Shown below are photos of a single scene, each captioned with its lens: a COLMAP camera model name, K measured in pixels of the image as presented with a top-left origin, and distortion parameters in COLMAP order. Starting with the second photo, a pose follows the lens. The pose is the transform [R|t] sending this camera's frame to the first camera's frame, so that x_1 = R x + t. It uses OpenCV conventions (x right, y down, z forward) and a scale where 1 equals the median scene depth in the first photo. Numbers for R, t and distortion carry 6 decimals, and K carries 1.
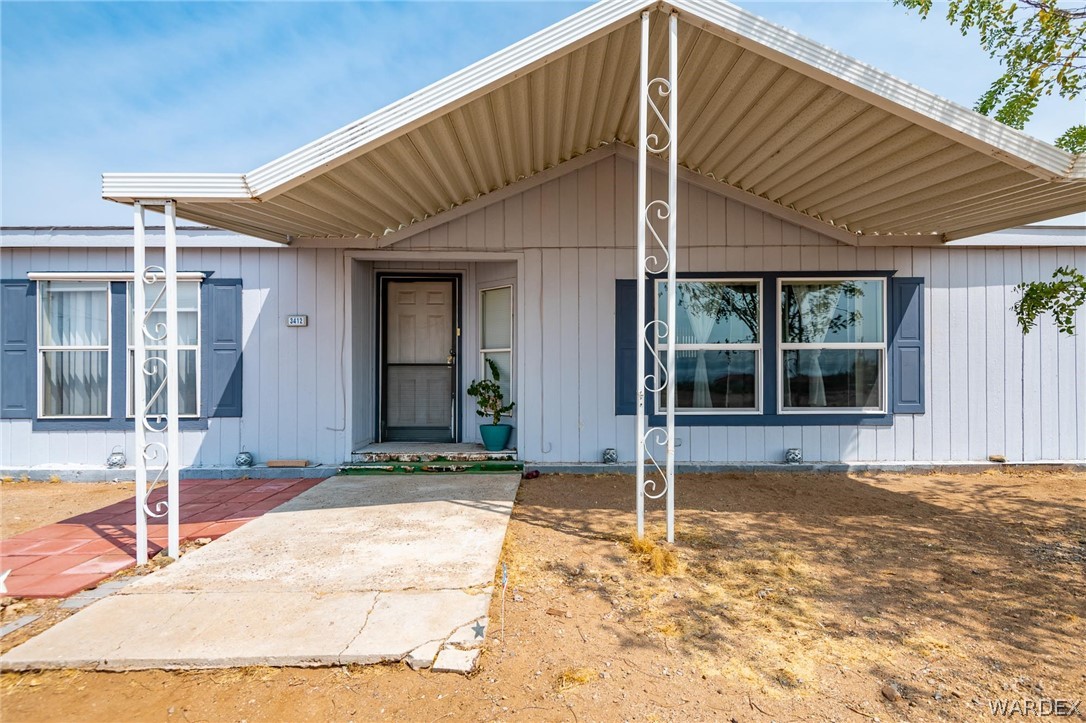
lens RADIAL K [[515.7, 0, 550.7], [0, 515.7, 364.9], [0, 0, 1]] dist [0.028195, -0.019168]
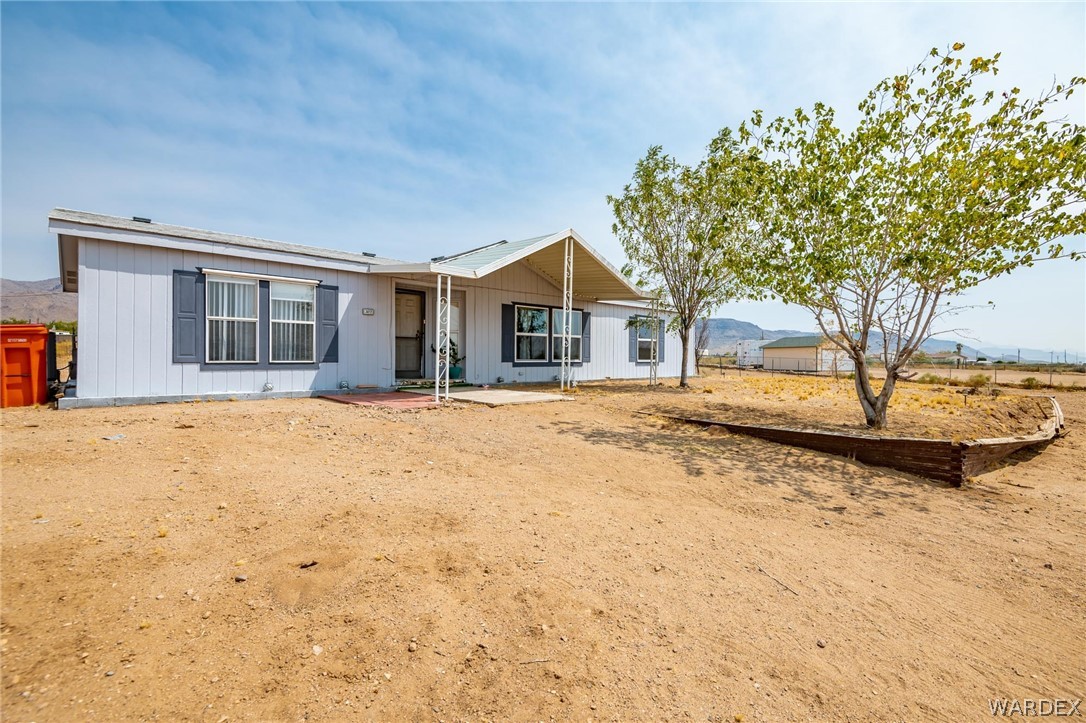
lens RADIAL K [[485.2, 0, 556.2], [0, 485.2, 359.7], [0, 0, 1]] dist [-0.014460, -0.000185]
pose [[0.726087, 0.005544, 0.687580, -1.186830], [-0.011826, 0.999920, 0.004426, 0.073200], [-0.687501, -0.011345, 0.726095, -0.744671]]
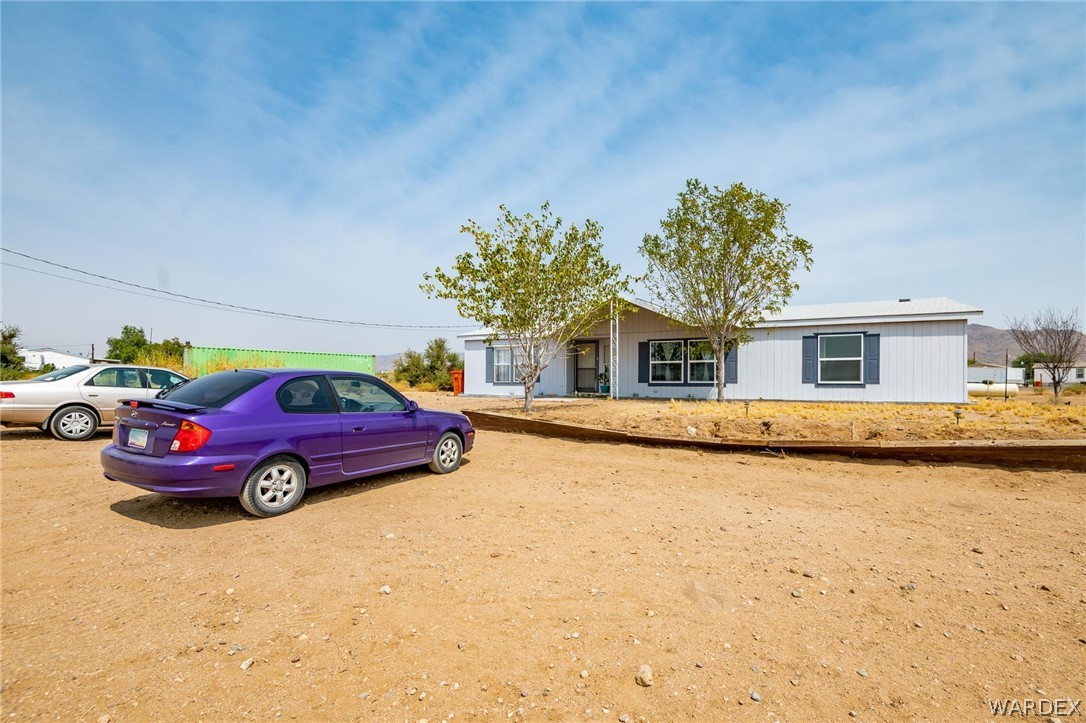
lens RADIAL K [[511.1, 0, 539.7], [0, 511.1, 384.7], [0, 0, 1]] dist [0.001084, -0.005887]
pose [[0.886432, 0.008463, -0.462781, 1.087569], [-0.009500, 0.999955, 0.000089, 0.114025], [0.462761, 0.004318, 0.886472, -2.221570]]
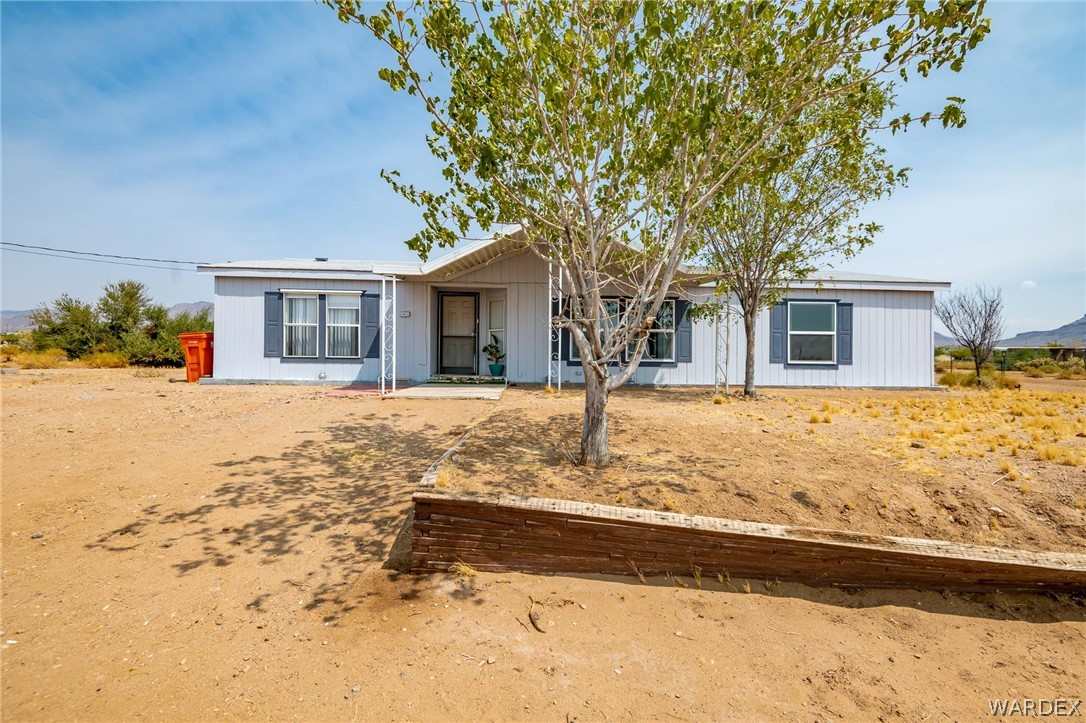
lens RADIAL K [[493.4, 0, 546.6], [0, 493.4, 364.1], [0, 0, 1]] dist [0.035319, -0.022451]
pose [[0.999046, 0.016556, 0.040404, 0.020322], [-0.017048, 0.999785, 0.011844, 0.087535], [-0.040200, -0.012522, 0.999113, -1.077854]]
